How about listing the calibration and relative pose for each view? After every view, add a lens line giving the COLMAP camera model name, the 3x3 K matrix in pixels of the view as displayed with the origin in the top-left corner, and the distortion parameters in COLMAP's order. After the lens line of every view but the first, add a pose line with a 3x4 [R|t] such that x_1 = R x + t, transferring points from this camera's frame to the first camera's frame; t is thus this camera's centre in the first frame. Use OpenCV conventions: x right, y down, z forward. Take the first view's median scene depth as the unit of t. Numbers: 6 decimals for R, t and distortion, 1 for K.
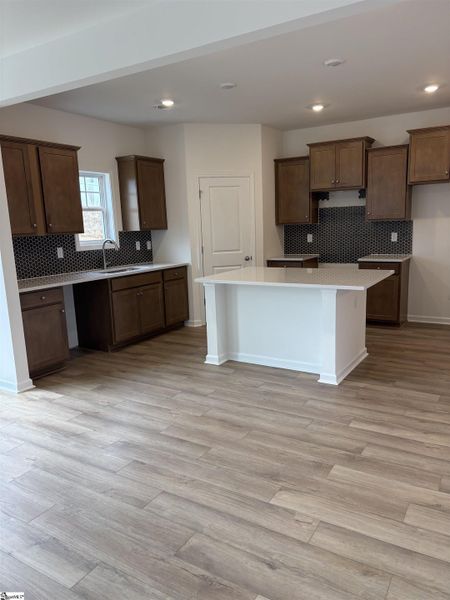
lens RADIAL K [[449.0, 0, 226.4], [0, 449.0, 301.1], [0, 0, 1]] dist [0.056406, -0.070769]
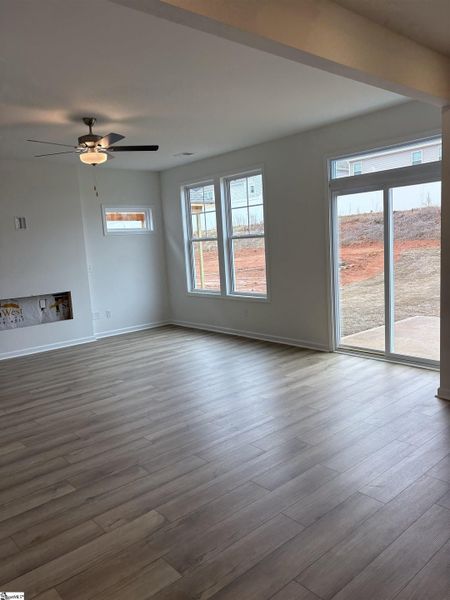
lens RADIAL K [[449.0, 0, 226.4], [0, 449.0, 301.1], [0, 0, 1]] dist [0.056406, -0.070769]
pose [[-0.291062, 0.181931, -0.939246, 0.435729], [-0.099619, 0.970652, 0.218885, -0.131590], [0.951503, 0.157276, -0.264397, 0.617575]]
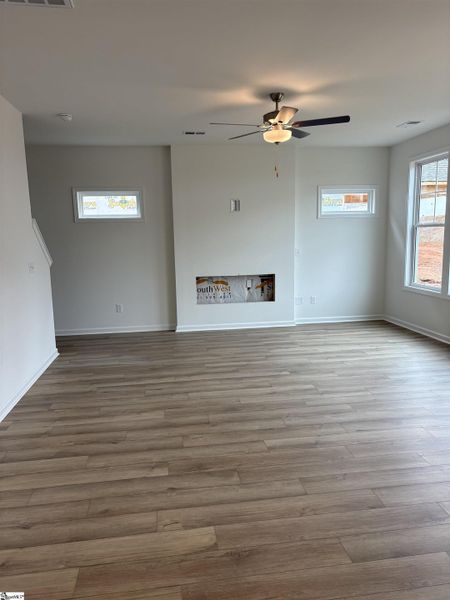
lens RADIAL K [[449.0, 0, 226.4], [0, 449.0, 301.1], [0, 0, 1]] dist [0.056406, -0.070769]
pose [[-0.767564, 0.148425, -0.623550, 0.273764], [-0.062190, 0.950985, 0.302918, -0.140723], [0.637948, 0.271288, -0.720712, 0.714423]]
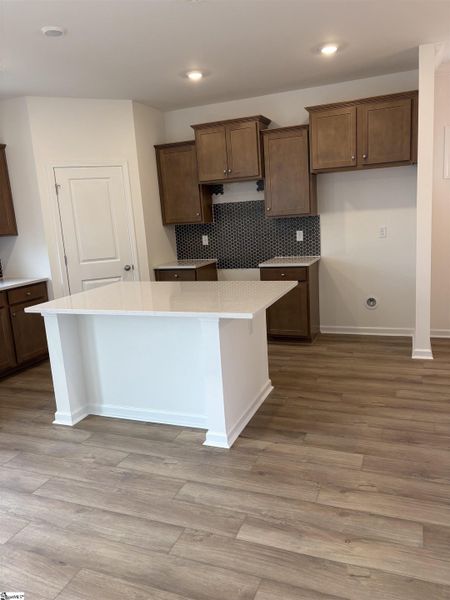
lens RADIAL K [[449.0, 0, 226.4], [0, 449.0, 301.1], [0, 0, 1]] dist [0.056406, -0.070769]
pose [[0.984520, -0.061375, 0.164172, 0.104444], [0.060717, 0.998114, 0.009028, -0.041263], [-0.164417, 0.001080, 0.986390, 0.221239]]
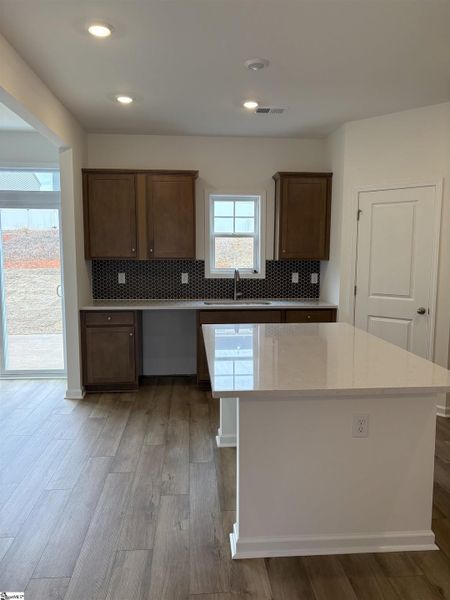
lens RADIAL K [[448.1, 0, 218.5], [0, 448.1, 301.8], [0, 0, 1]] dist [-0.007219, -0.003636]
pose [[0.584895, 0.125551, -0.801333, 0.474752], [-0.165227, 0.985675, 0.033833, -0.101446], [0.794102, 0.112613, 0.597261, 0.477692]]
